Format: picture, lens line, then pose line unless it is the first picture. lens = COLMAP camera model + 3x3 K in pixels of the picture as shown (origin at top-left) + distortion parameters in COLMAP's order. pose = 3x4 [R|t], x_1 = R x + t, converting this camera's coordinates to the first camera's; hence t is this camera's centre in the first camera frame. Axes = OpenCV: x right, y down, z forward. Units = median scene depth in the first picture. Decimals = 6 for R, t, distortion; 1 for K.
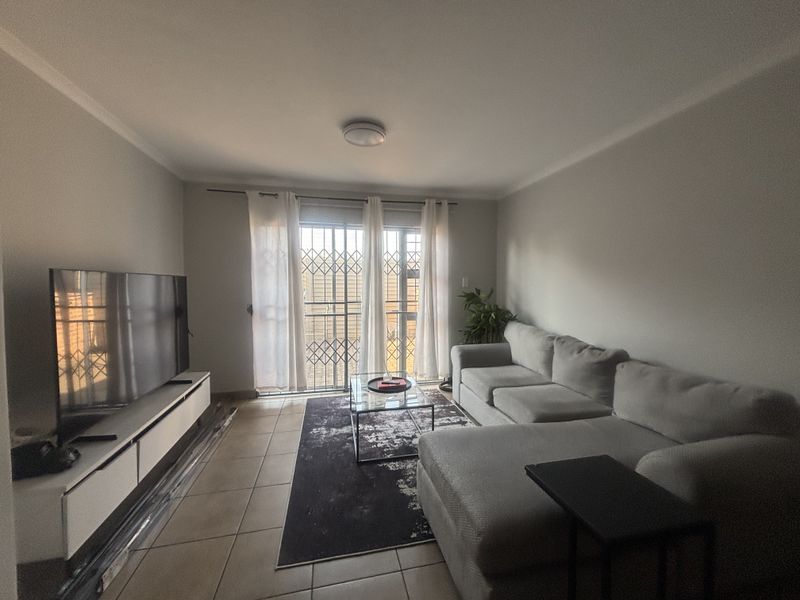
lens RADIAL K [[321.4, 0, 400.0], [0, 321.4, 300.0], [0, 0, 1]] dist [-0.000107, -0.000565]
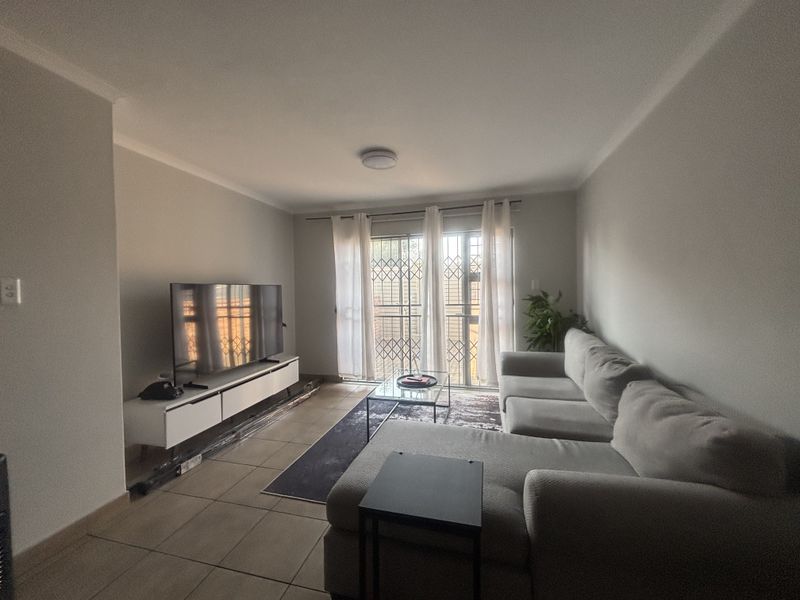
lens RADIAL K [[321.4, 0, 400.0], [0, 321.4, 300.0], [0, 0, 1]] dist [-0.000107, -0.000565]
pose [[0.885350, -0.002575, -0.464918, 0.334430], [-0.004031, 0.999905, -0.013214, 0.004071], [0.464907, 0.013573, 0.885255, 0.010277]]
